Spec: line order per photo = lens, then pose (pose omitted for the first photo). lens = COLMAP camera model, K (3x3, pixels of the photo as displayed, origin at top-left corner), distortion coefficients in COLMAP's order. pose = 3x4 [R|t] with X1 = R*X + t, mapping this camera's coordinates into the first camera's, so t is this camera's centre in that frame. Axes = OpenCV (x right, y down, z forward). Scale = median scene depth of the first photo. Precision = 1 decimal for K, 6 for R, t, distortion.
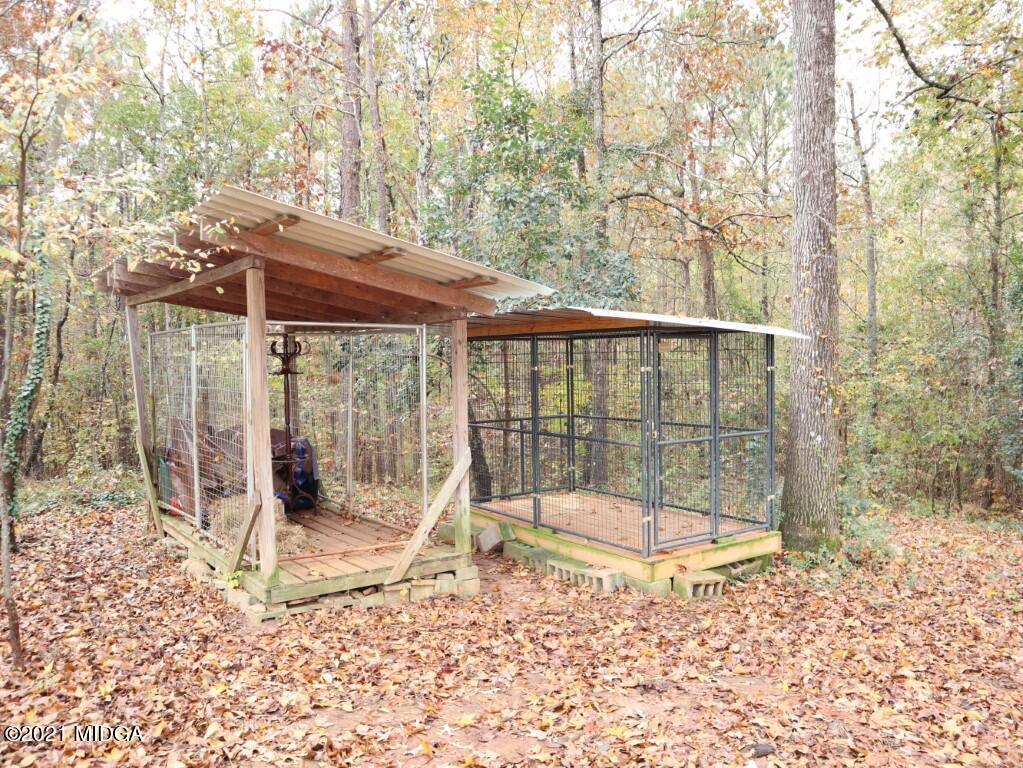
lens RADIAL K [[788.7, 0, 516.6], [0, 788.7, 398.9], [0, 0, 1]] dist [-0.135987, 0.100923]
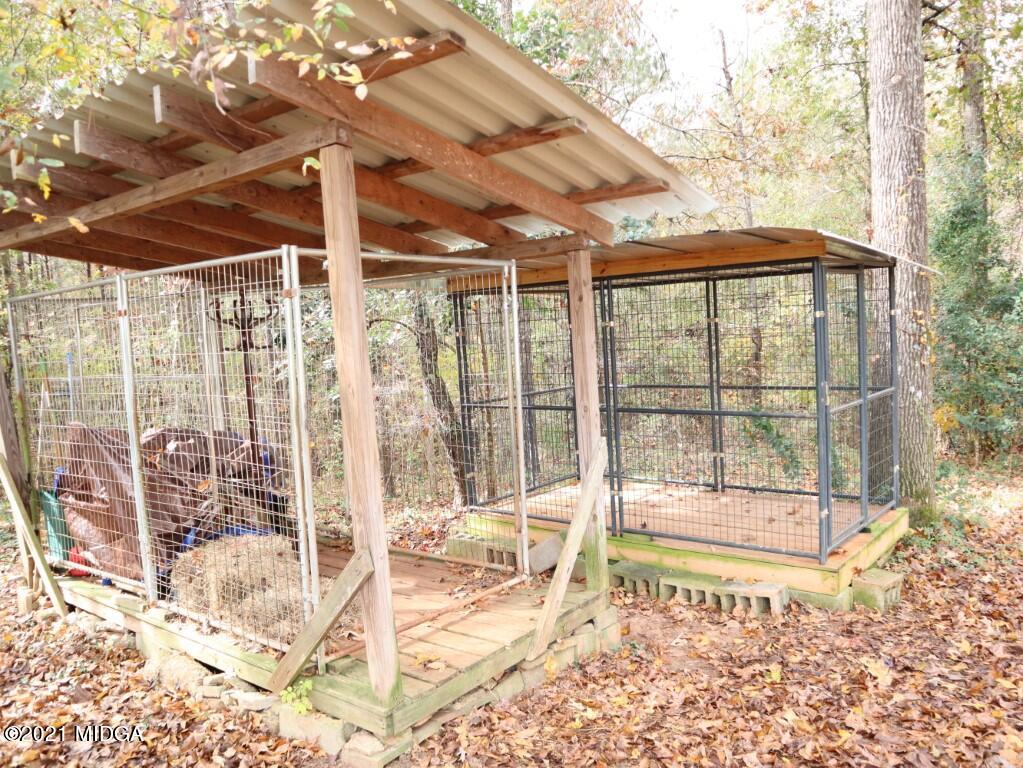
lens RADIAL K [[785.1, 0, 505.3], [0, 785.1, 393.5], [0, 0, 1]] dist [-0.122201, 0.073506]
pose [[0.964246, -0.062887, 0.257440, -0.283697], [0.056039, 0.997854, 0.033858, -0.003547], [-0.259017, -0.018221, 0.965701, 0.329608]]
